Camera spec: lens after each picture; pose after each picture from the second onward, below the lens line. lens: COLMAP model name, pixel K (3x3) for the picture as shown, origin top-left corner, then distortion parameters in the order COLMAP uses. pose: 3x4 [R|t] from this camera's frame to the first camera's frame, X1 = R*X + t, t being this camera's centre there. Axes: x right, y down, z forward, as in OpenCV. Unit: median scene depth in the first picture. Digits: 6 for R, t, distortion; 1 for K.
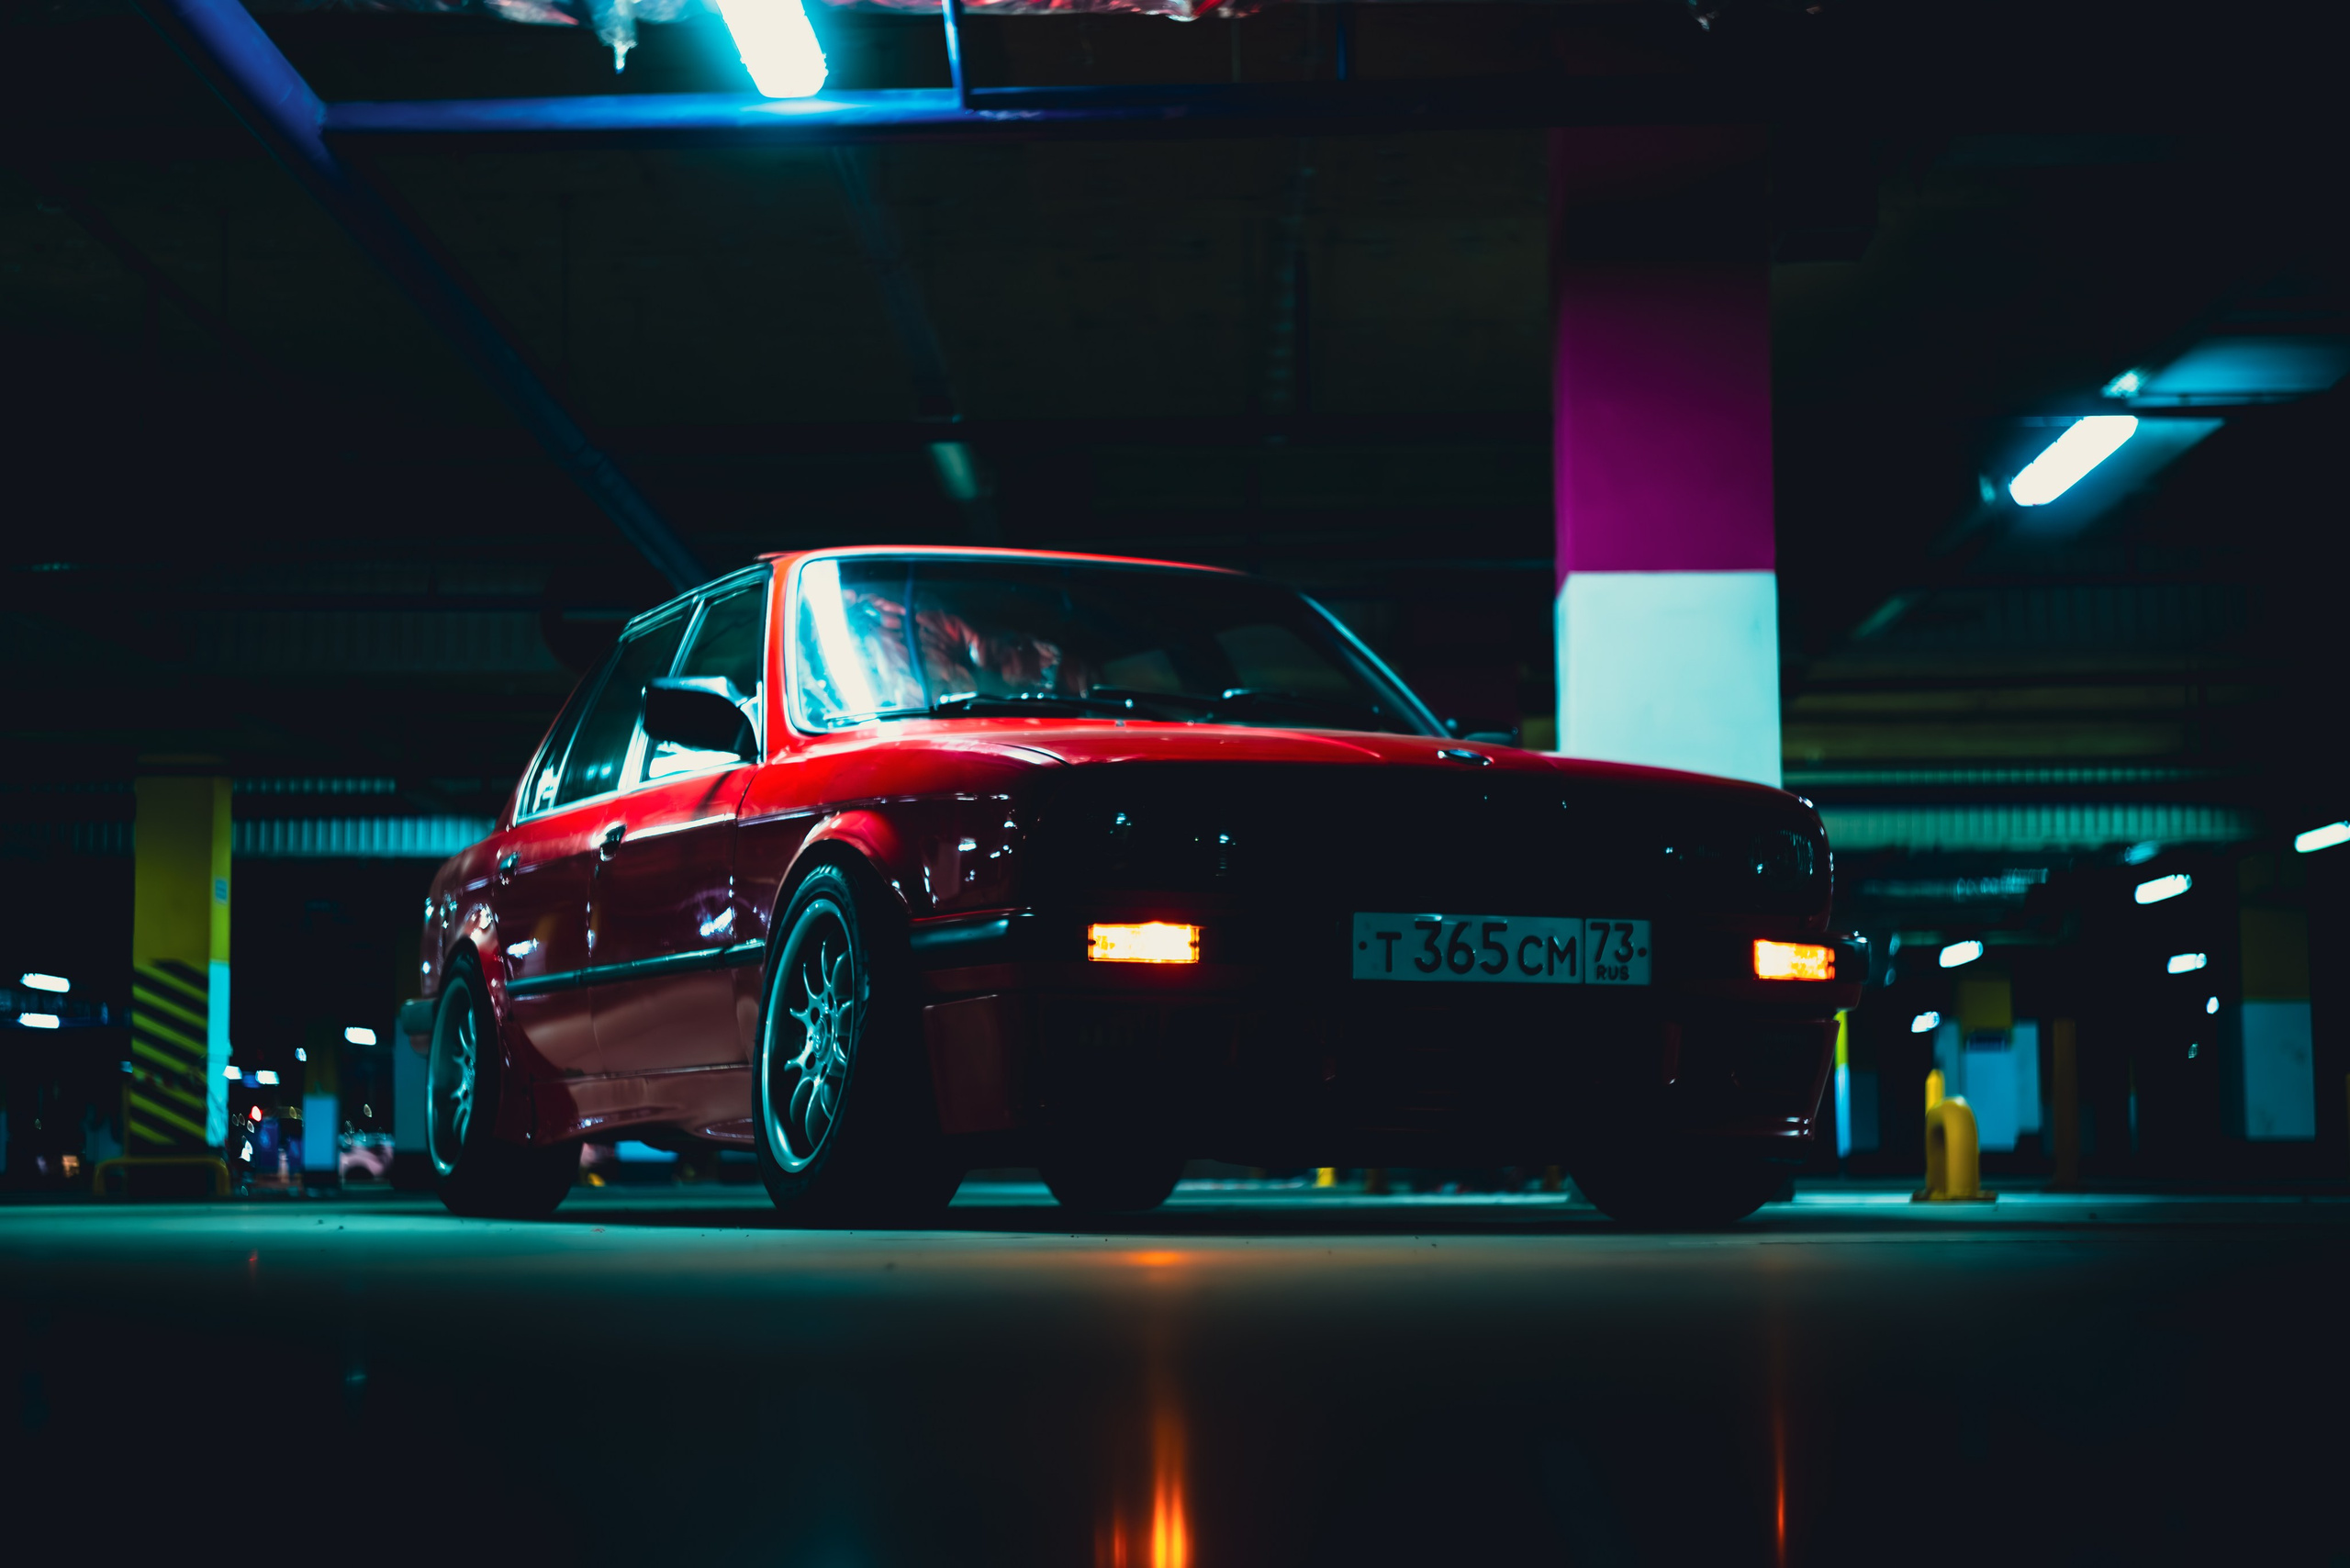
lens RADIAL K [[3940.5, 0, 1175.0], [0, 3940.5, 784.0], [0, 0, 1]] dist [0.077997, -0.061966]
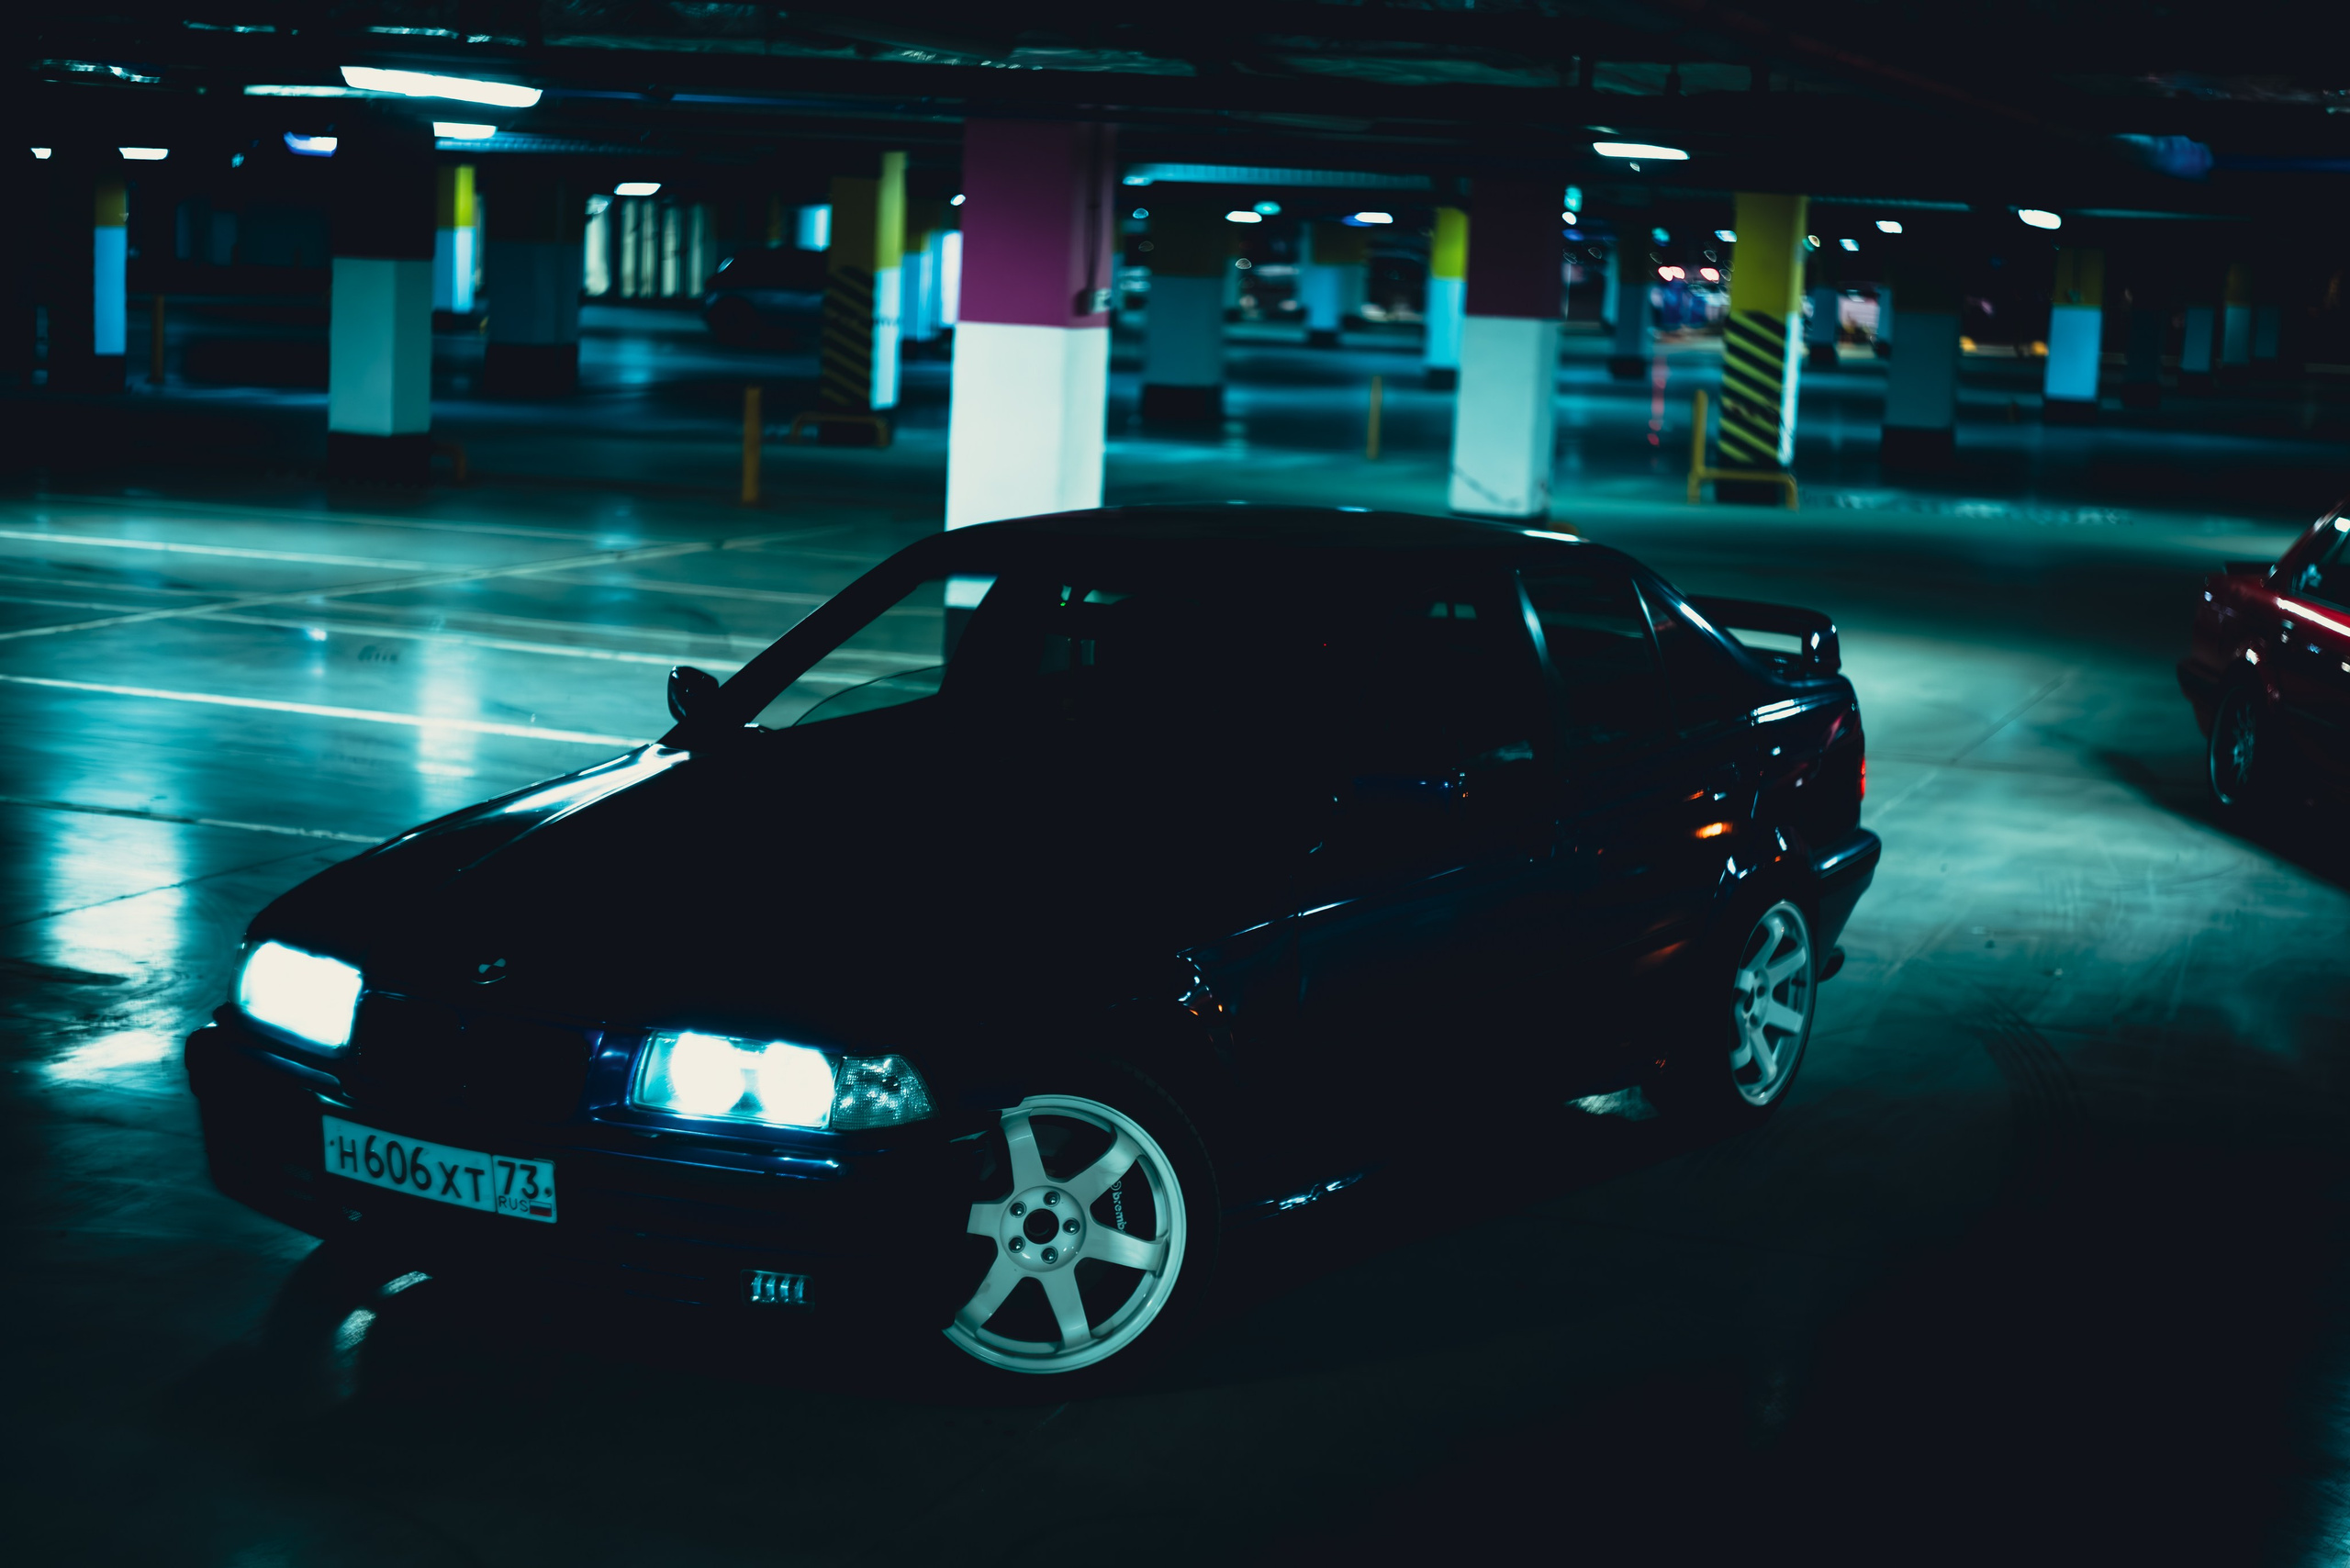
lens RADIAL K [[3939.0, 0, 1169.6], [0, 3939.0, 770.0], [0, 0, 1]] dist [0.106616, -0.262471]
pose [[0.946804, 0.096629, -0.306959, -0.154136], [-0.021958, 0.971030, 0.237947, -0.456553], [0.321059, -0.218549, 0.921497, -0.960410]]
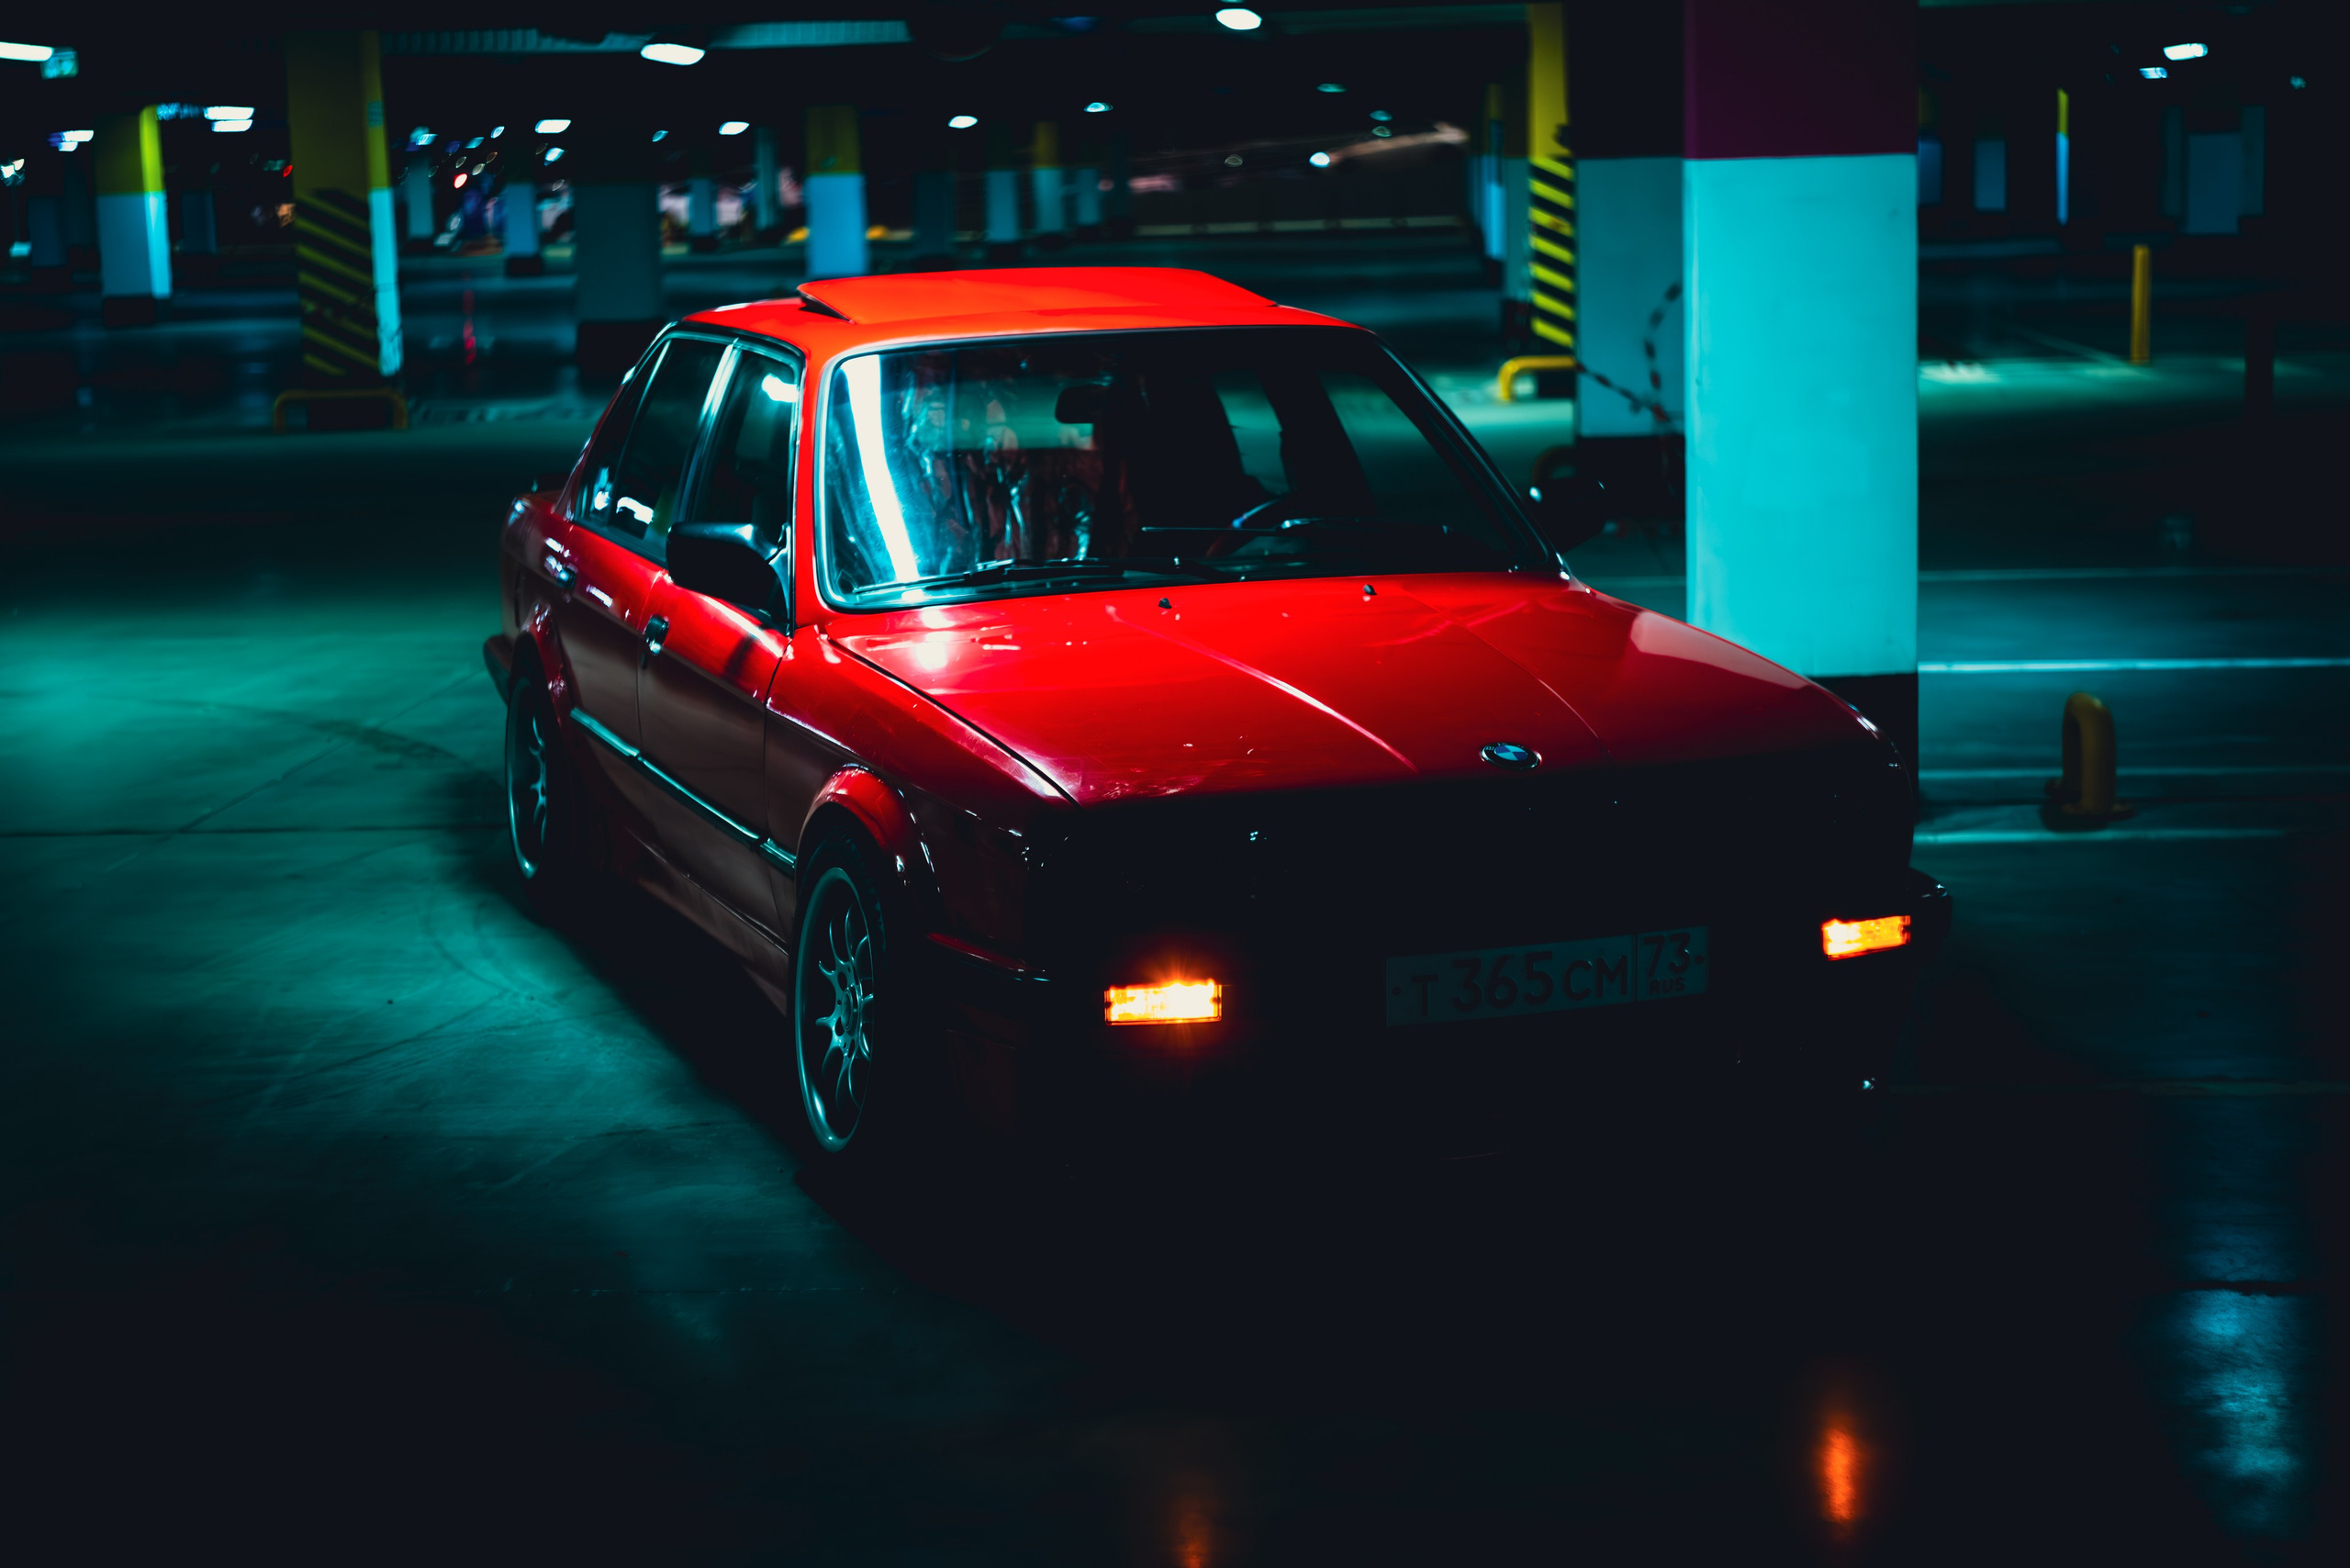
lens RADIAL K [[3939.0, 0, 1169.6], [0, 3939.0, 770.0], [0, 0, 1]] dist [0.106616, -0.262471]
pose [[0.998106, -0.011636, -0.060407, 0.054612], [0.026802, 0.966104, 0.256759, -0.273109], [0.055371, -0.257891, 0.964586, 0.103200]]
